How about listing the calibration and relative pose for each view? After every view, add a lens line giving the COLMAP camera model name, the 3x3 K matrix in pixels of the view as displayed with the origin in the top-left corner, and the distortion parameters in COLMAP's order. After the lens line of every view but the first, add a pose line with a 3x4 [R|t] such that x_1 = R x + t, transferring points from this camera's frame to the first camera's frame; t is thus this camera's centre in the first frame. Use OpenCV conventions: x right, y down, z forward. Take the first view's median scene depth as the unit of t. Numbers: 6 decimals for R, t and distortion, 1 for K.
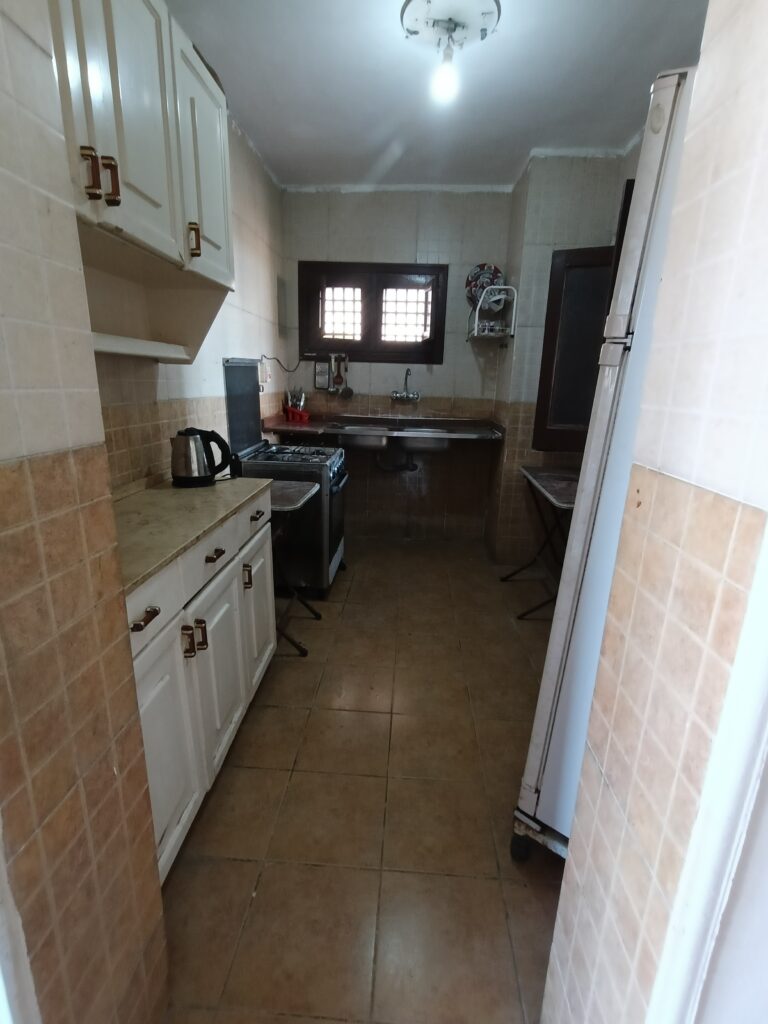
lens RADIAL K [[491.2, 0, 378.5], [0, 491.2, 511.8], [0, 0, 1]] dist [-0.001127, 0.011554]
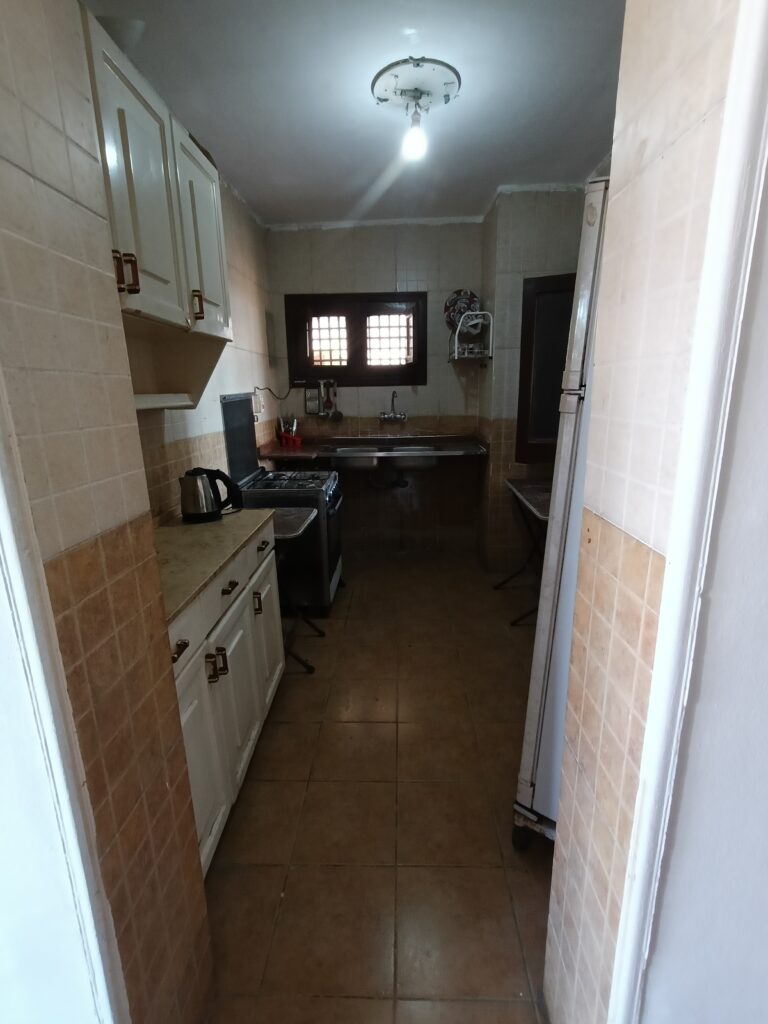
lens RADIAL K [[491.2, 0, 378.5], [0, 491.2, 511.8], [0, 0, 1]] dist [-0.001127, 0.011554]
pose [[0.998453, -0.053349, 0.015697, -0.009166], [0.053609, 0.998424, -0.016630, -0.048650], [-0.014785, 0.017445, 0.999738, -0.117748]]
